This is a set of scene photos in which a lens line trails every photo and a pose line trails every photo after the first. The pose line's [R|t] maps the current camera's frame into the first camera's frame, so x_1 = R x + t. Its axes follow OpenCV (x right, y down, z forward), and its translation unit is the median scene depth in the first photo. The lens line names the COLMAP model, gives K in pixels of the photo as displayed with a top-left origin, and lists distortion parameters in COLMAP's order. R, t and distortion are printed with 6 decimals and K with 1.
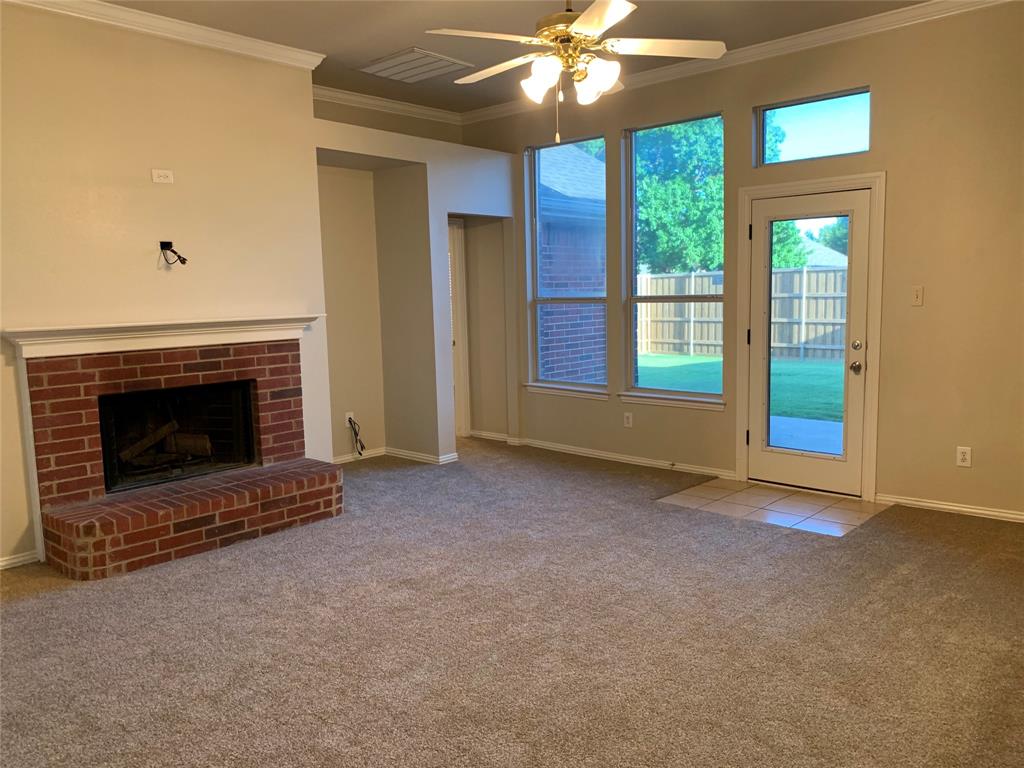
lens RADIAL K [[785.3, 0, 512.0], [0, 785.3, 384.0], [0, 0, 1]] dist [0.004518, -0.002084]
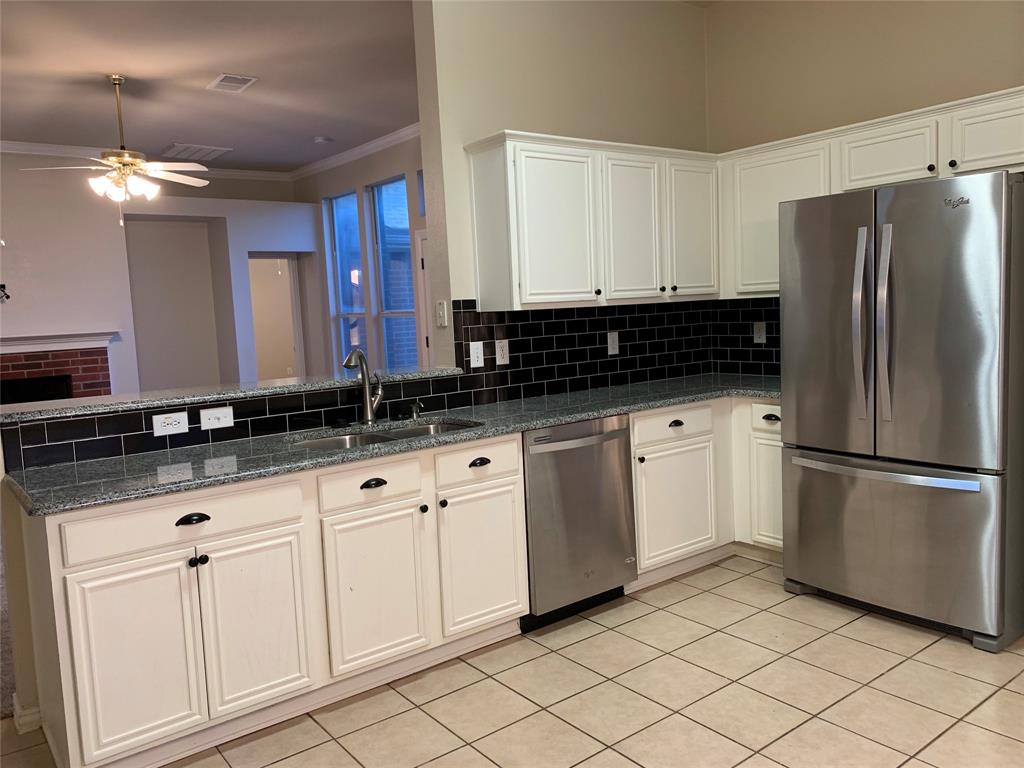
lens RADIAL K [[785.3, 0, 512.0], [0, 785.3, 384.0], [0, 0, 1]] dist [0.004518, -0.002084]
pose [[0.984281, -0.001243, -0.176604, 0.786333], [-0.000313, 0.999961, -0.008782, 0.024723], [0.176608, 0.008699, 0.984243, -0.316180]]
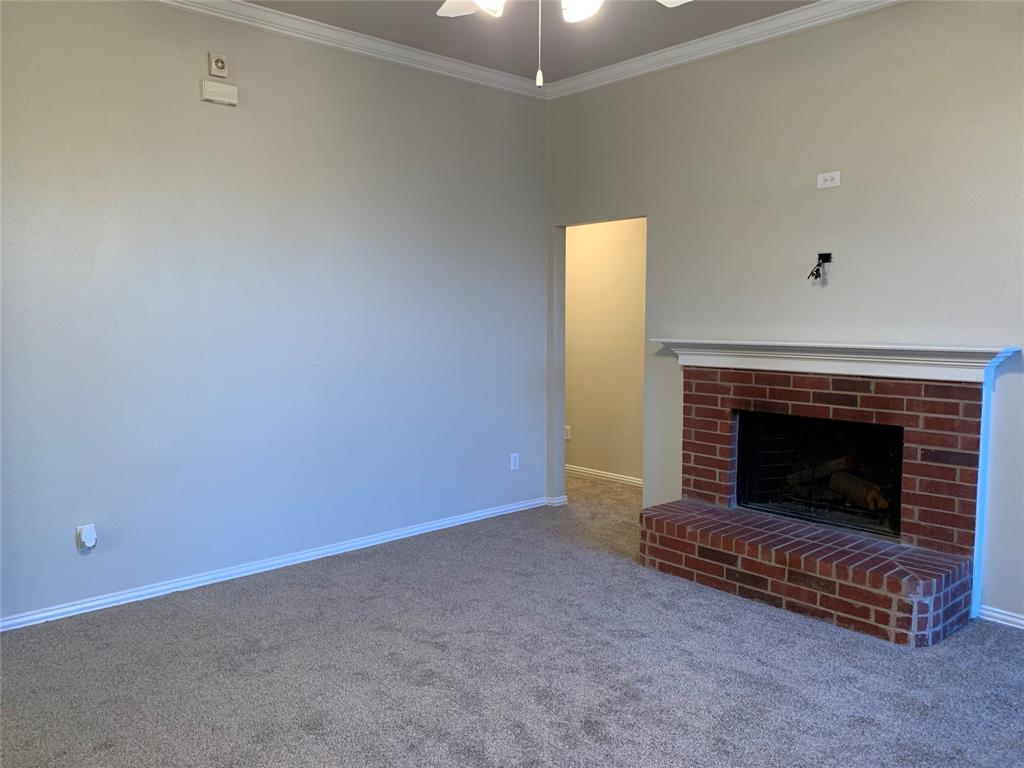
lens RADIAL K [[775.3, 0, 498.8], [0, 775.3, 381.1], [0, 0, 1]] dist [-0.006335, 0.002602]
pose [[-0.109712, 0.111920, -0.987642, 0.467897], [-0.113411, 0.985742, 0.124303, -0.103717], [0.987472, 0.125647, -0.095455, 0.721827]]
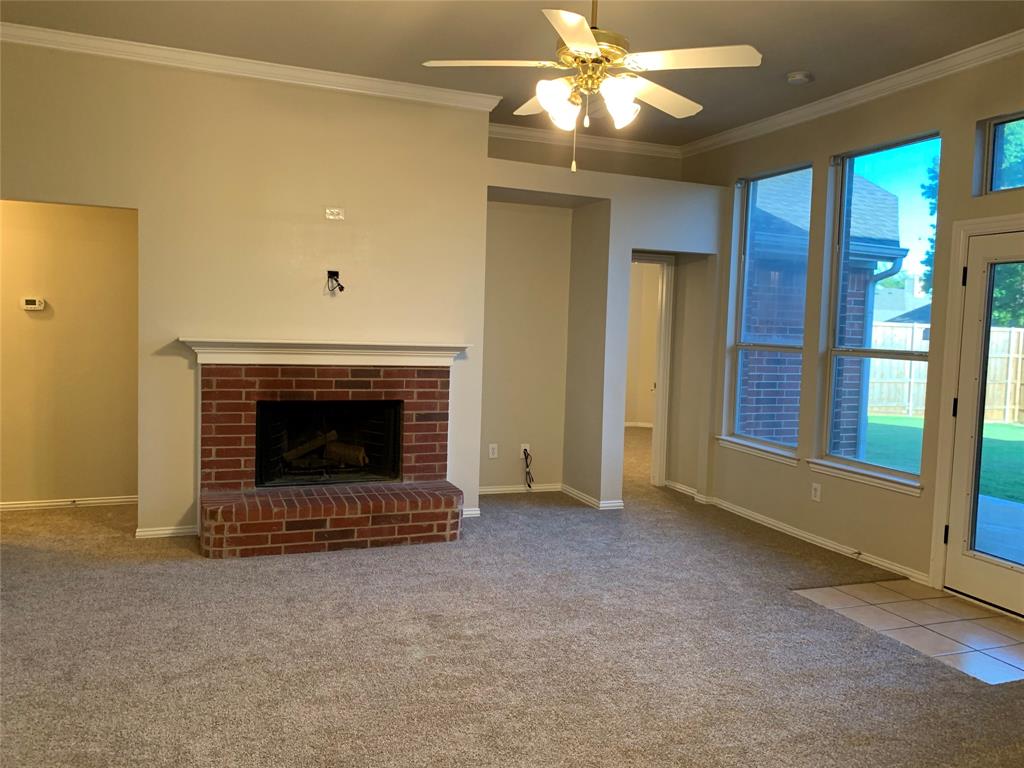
lens RADIAL K [[784.0, 0, 509.7], [0, 784.0, 377.7], [0, 0, 1]] dist [0.064548, -0.123717]
pose [[0.895404, 0.080824, -0.437858, 0.285463], [-0.105327, 0.993925, -0.031923, -0.019377], [0.432618, 0.074702, 0.898477, 0.105085]]
